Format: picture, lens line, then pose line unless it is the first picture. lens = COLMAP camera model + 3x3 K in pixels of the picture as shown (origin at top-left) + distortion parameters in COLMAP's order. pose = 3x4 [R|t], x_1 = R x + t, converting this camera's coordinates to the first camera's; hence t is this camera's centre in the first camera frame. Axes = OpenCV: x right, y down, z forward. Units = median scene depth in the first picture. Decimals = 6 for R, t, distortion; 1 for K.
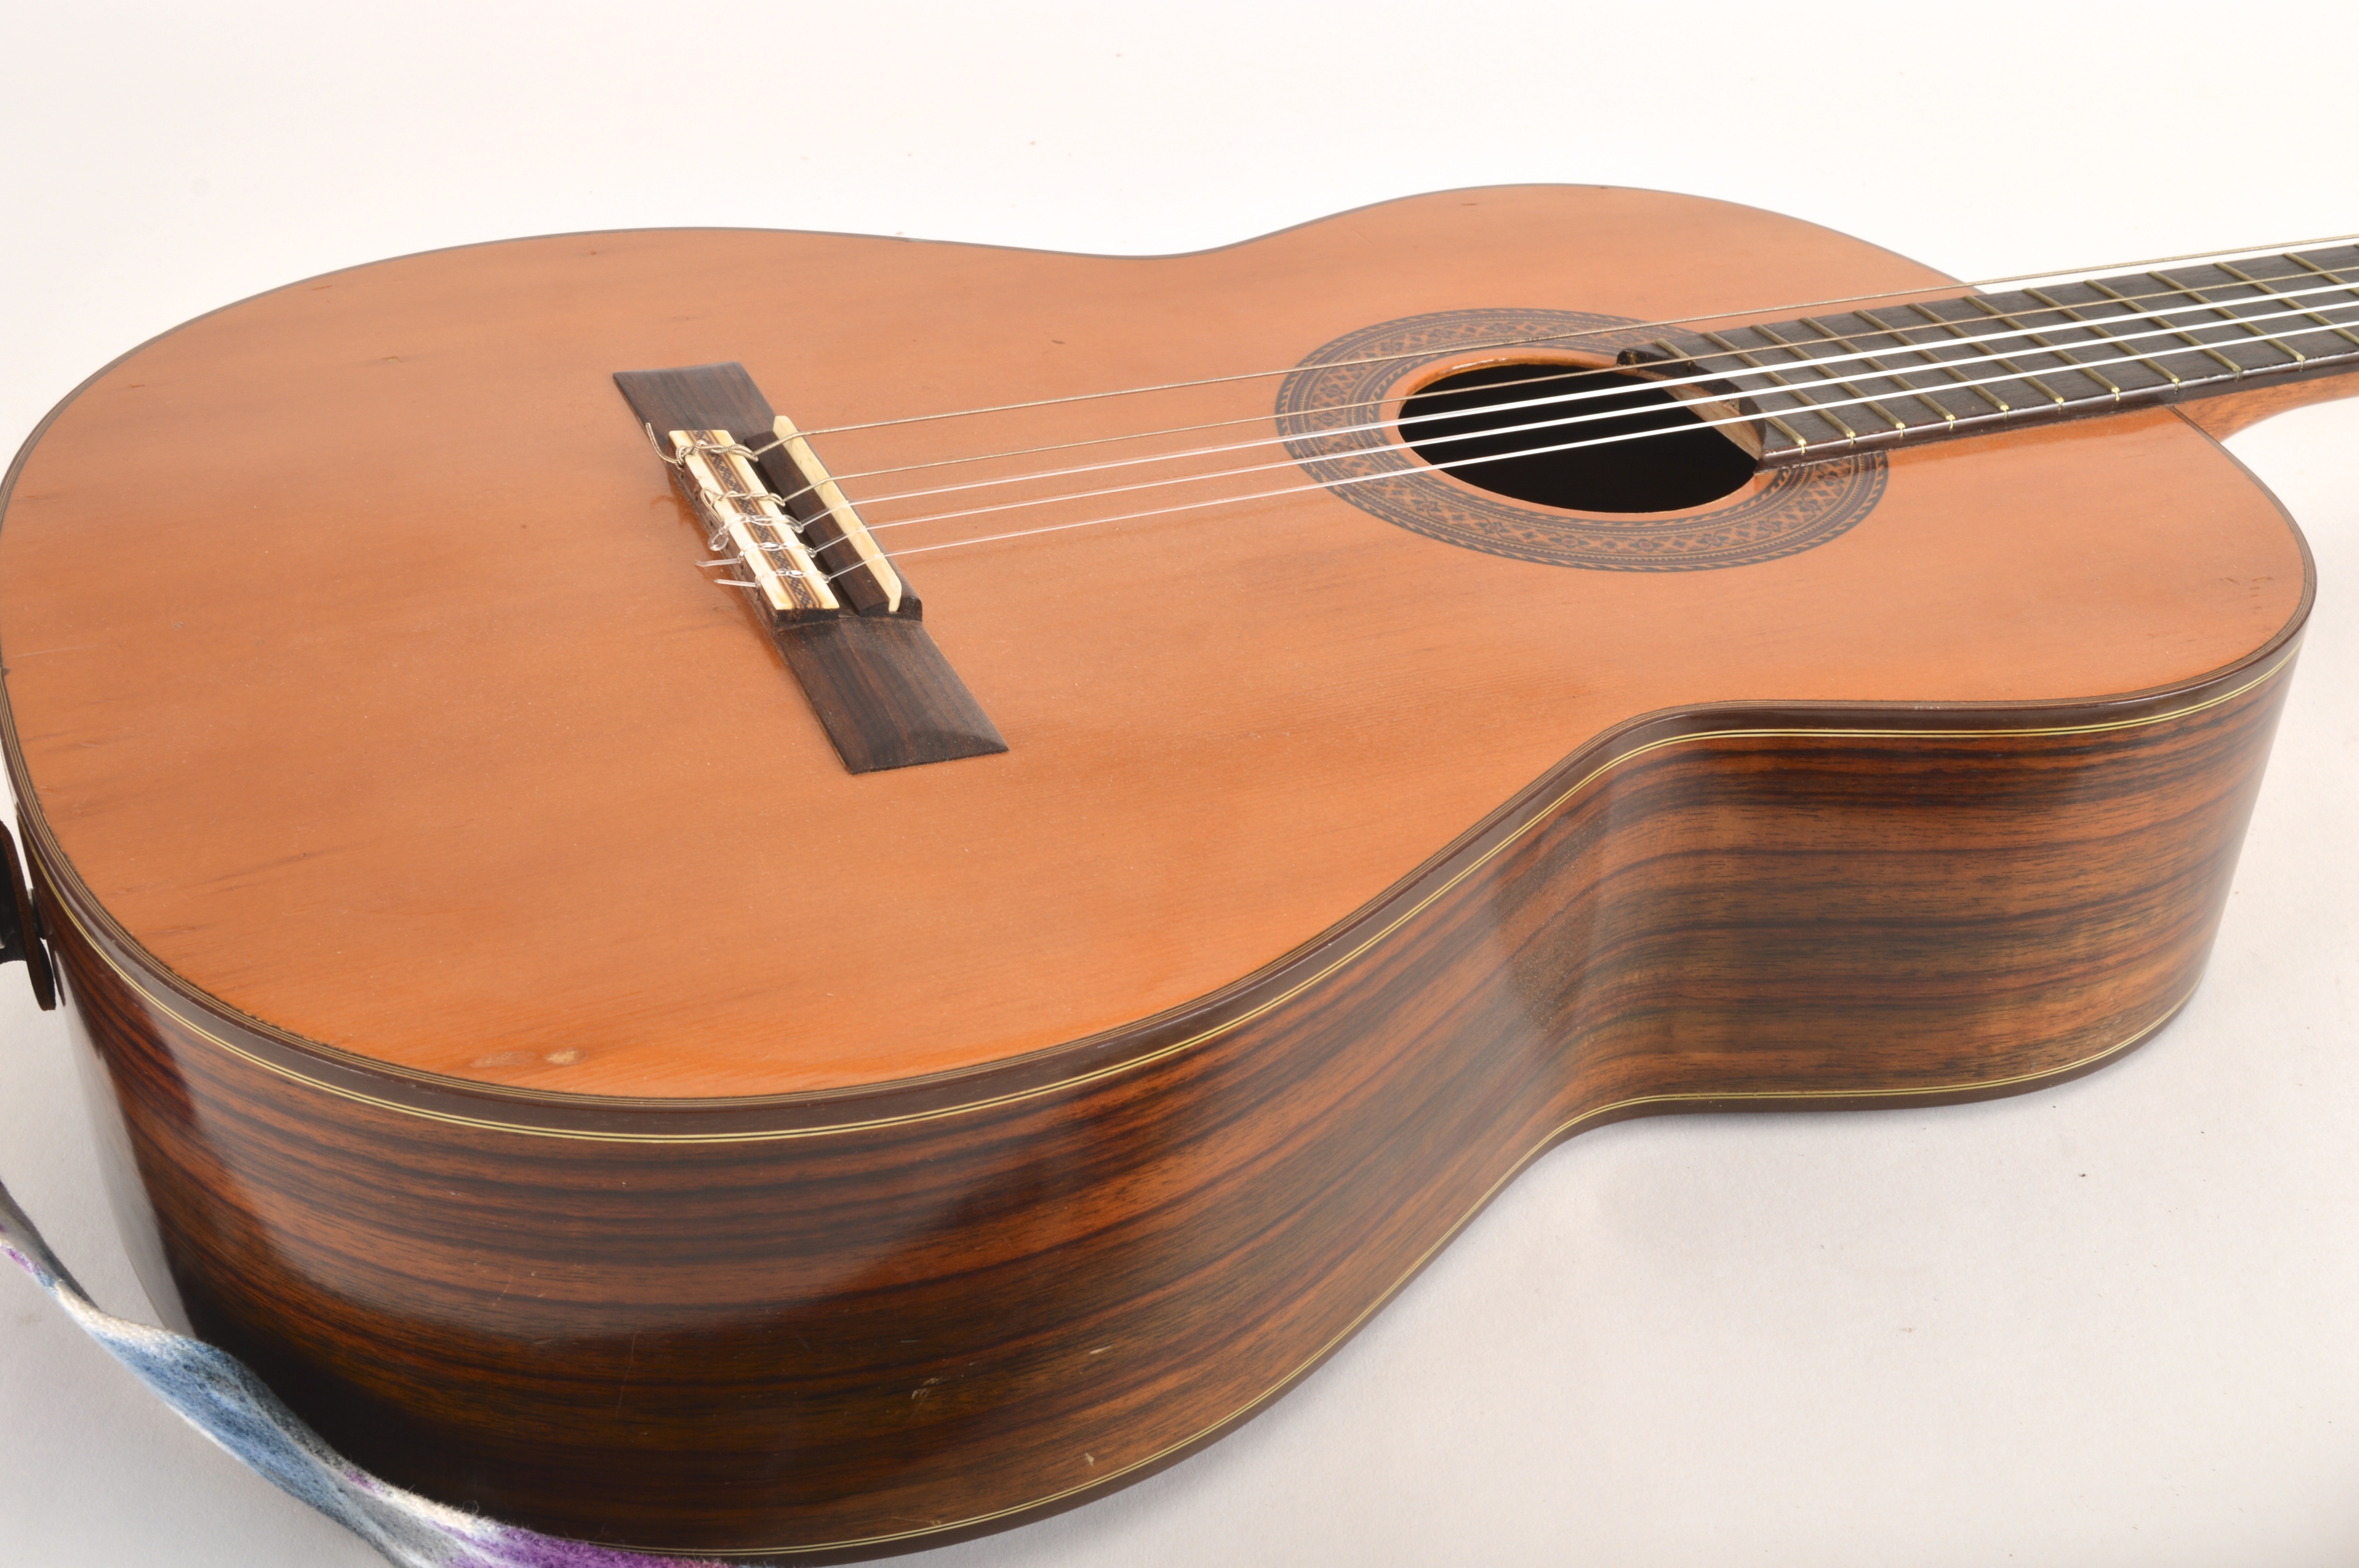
lens RADIAL K [[2913.6, 0, 1179.5], [0, 2913.6, 784.0], [0, 0, 1]] dist [-0.047644, -0.009215]
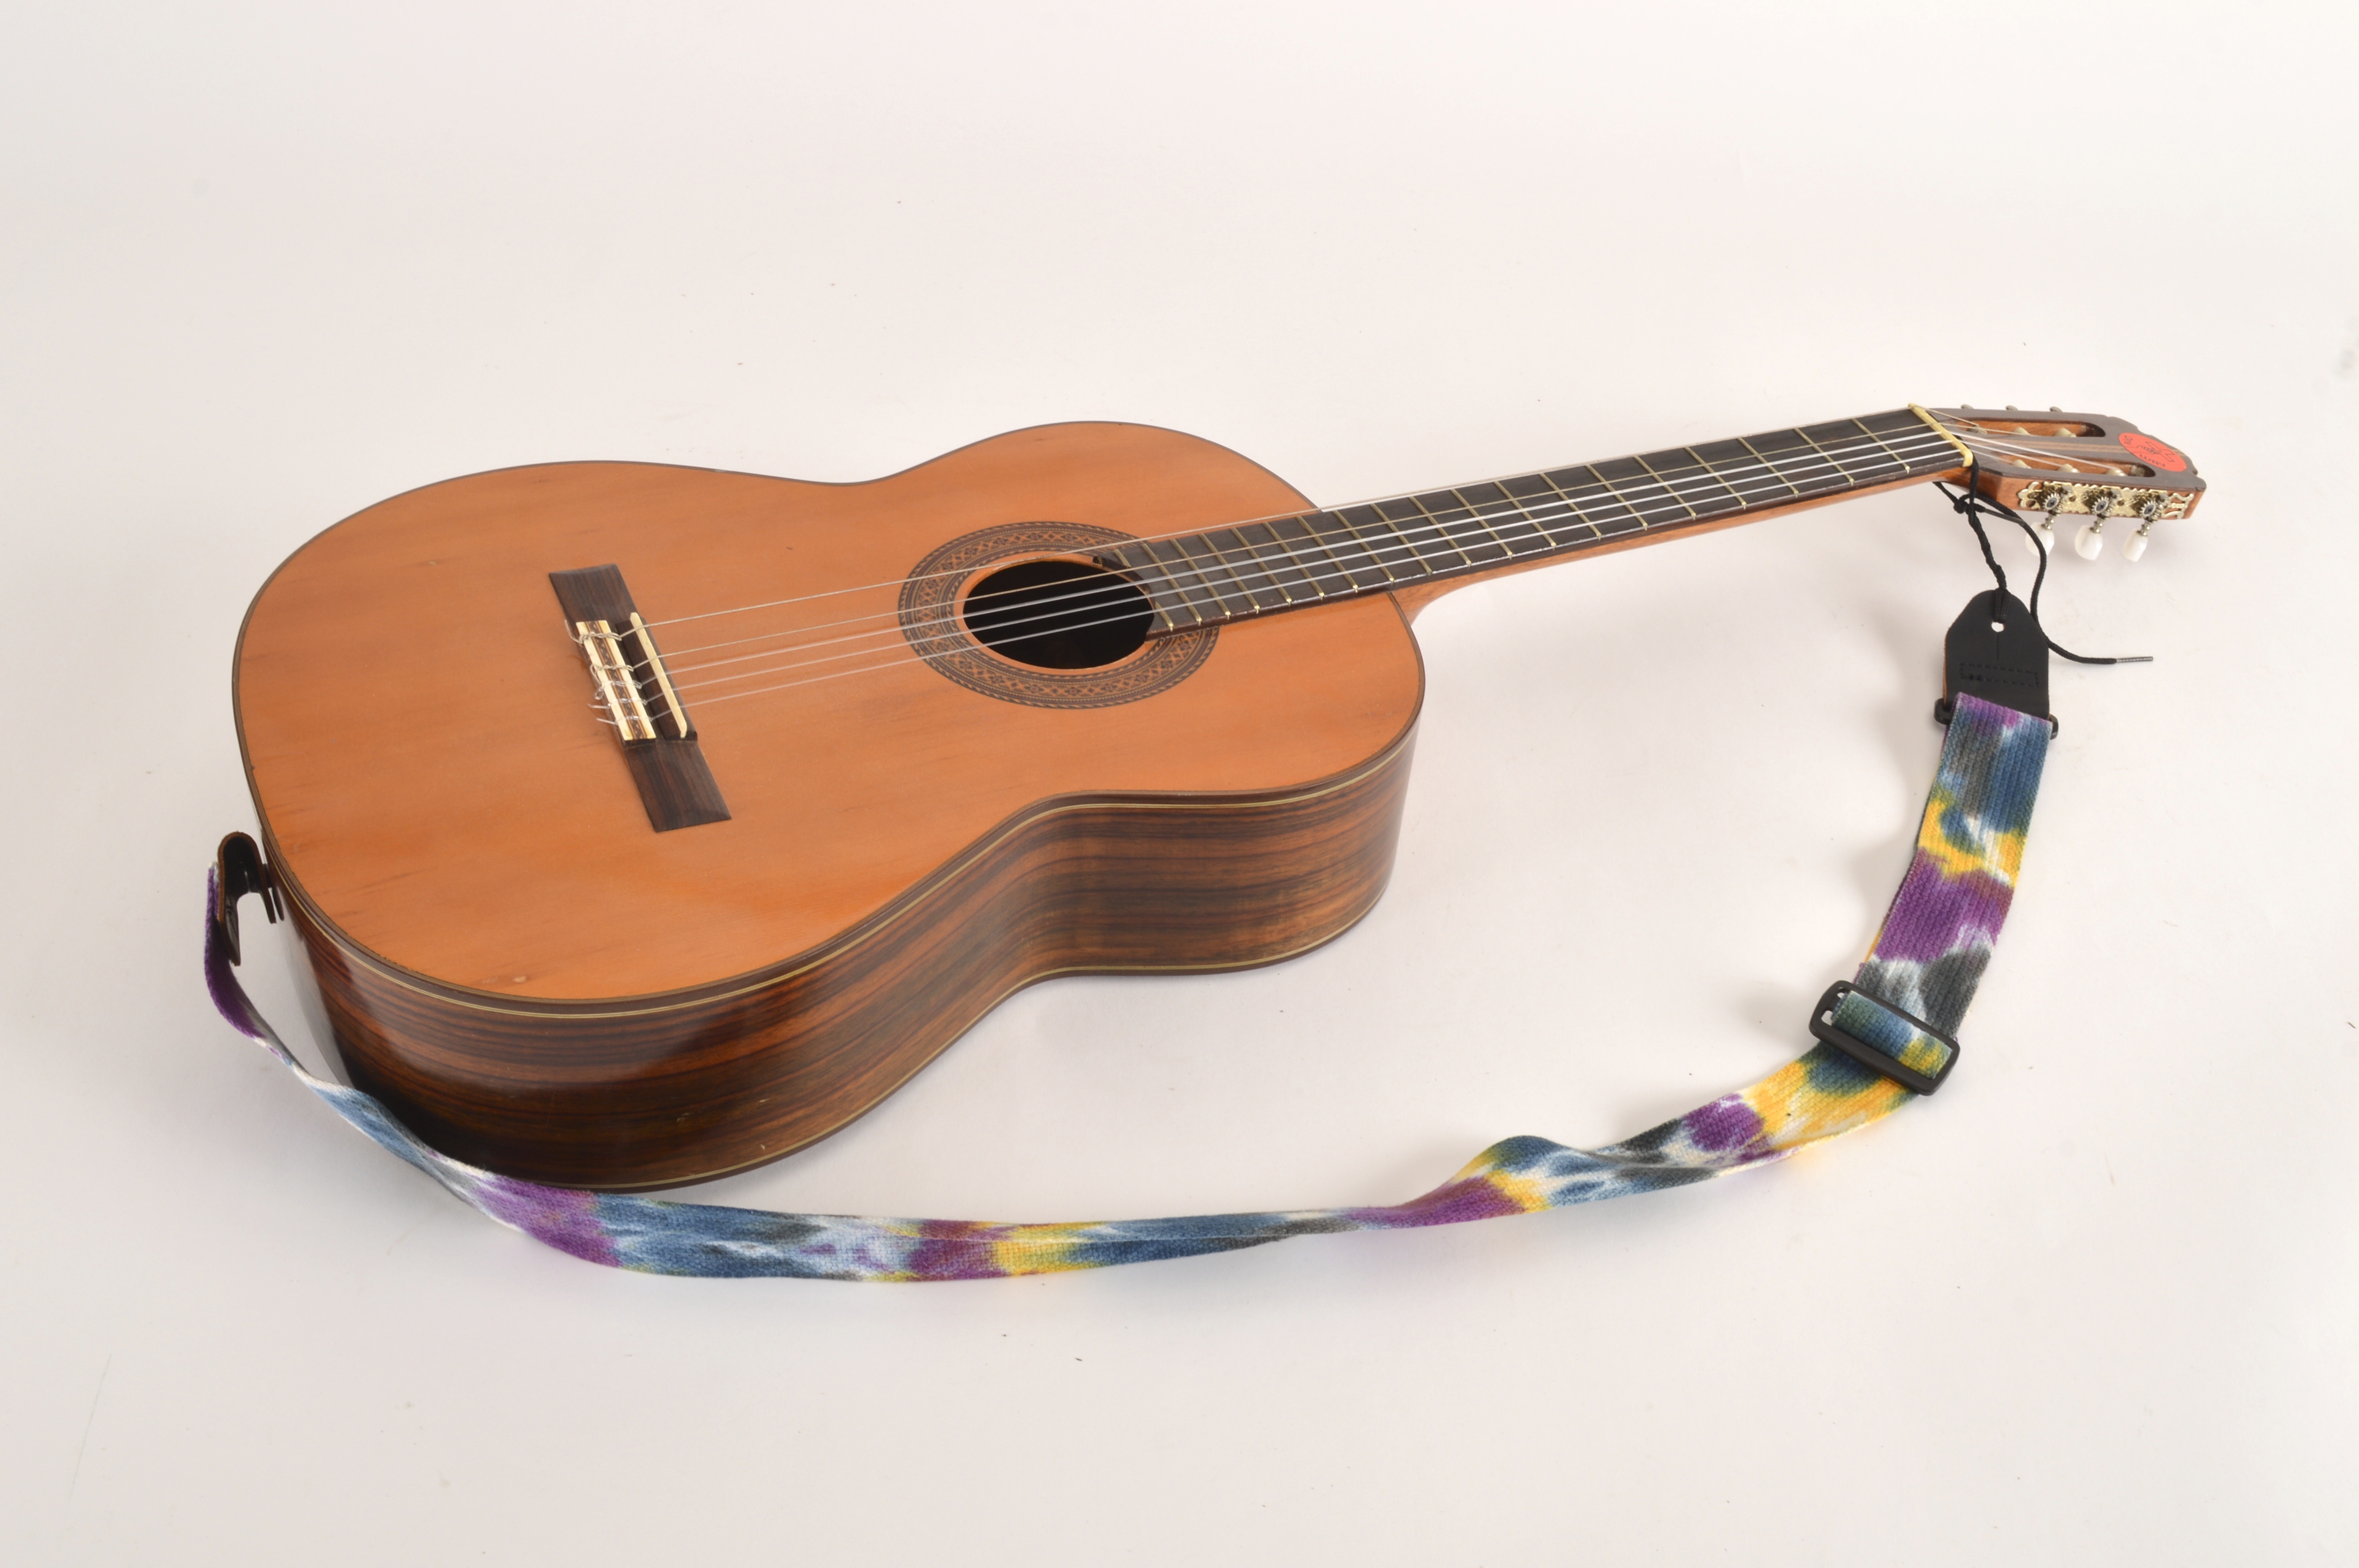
lens RADIAL K [[2700.7, 0, 1179.5], [0, 2700.7, 784.0], [0, 0, 1]] dist [-0.050117, -0.019030]
pose [[0.999639, 0.018079, 0.019889, 0.213285], [-0.020403, 0.992117, 0.123641, -0.267650], [-0.017497, -0.124002, 0.992128, -0.891178]]
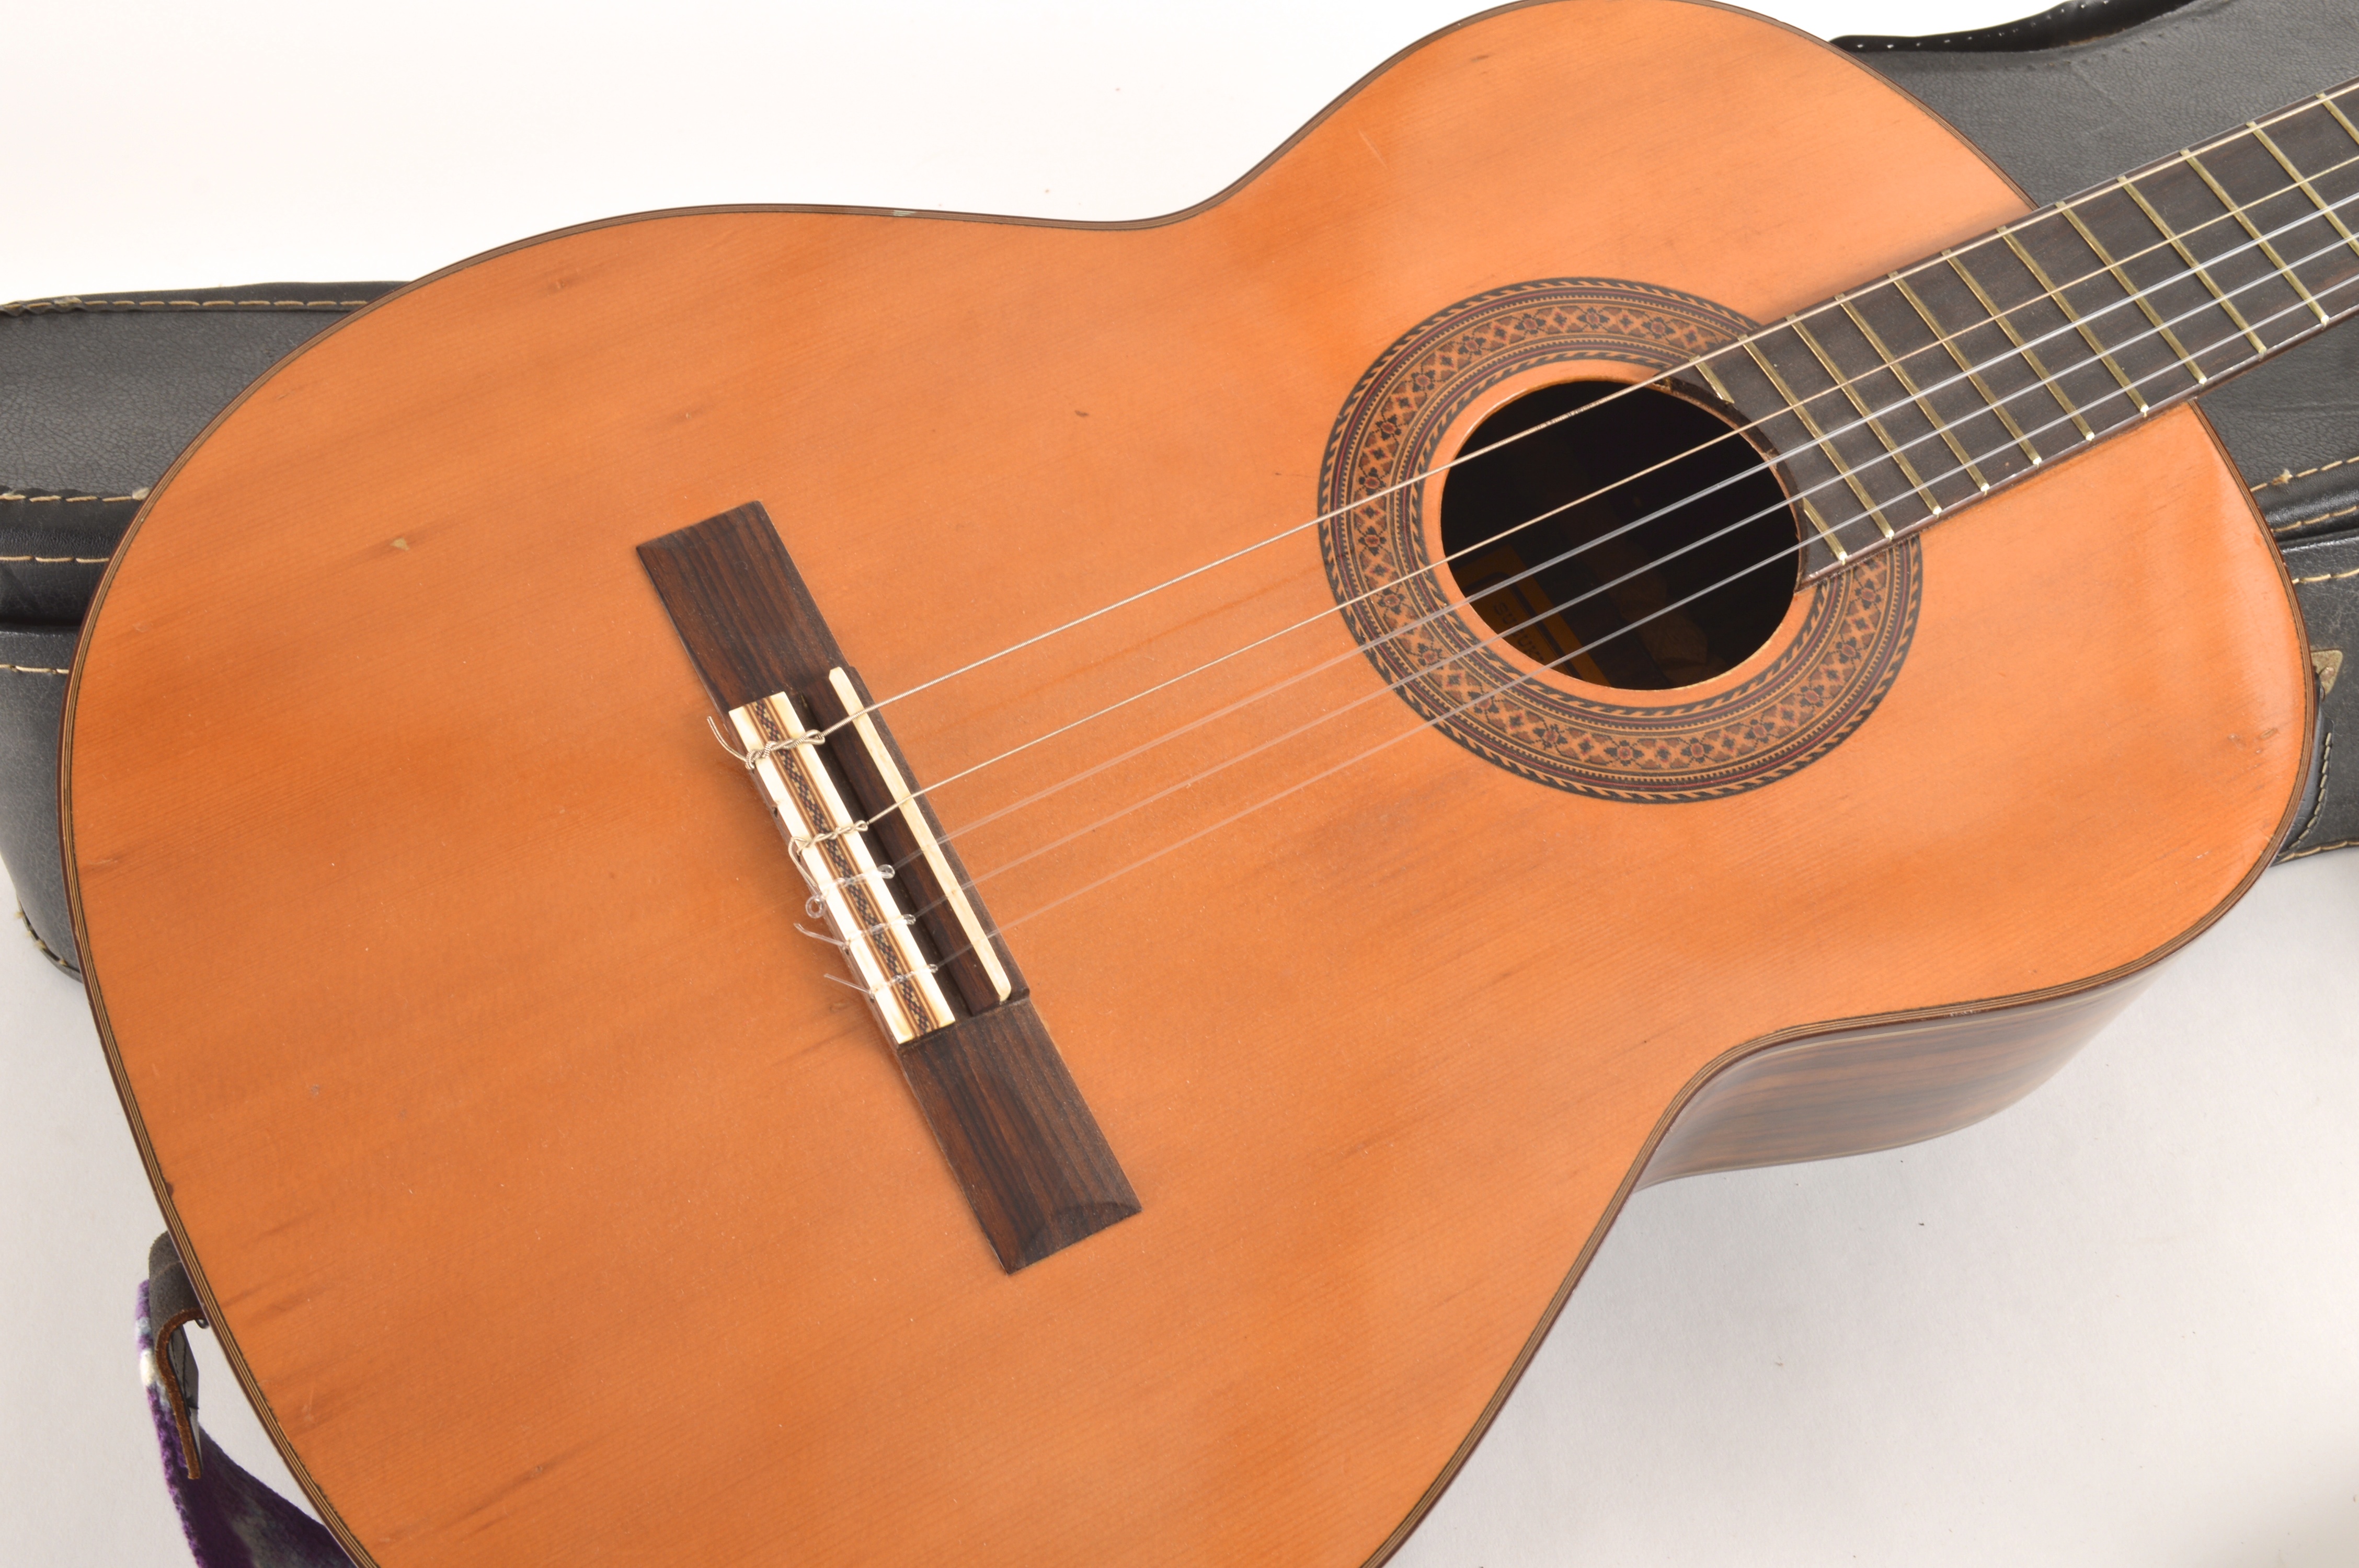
lens RADIAL K [[2700.7, 0, 1179.5], [0, 2700.7, 784.0], [0, 0, 1]] dist [-0.050117, -0.019030]
pose [[0.995234, -0.070032, 0.067854, -0.095379], [0.022253, 0.840602, 0.541196, -0.642370], [-0.094939, -0.537107, 0.838154, 0.226716]]
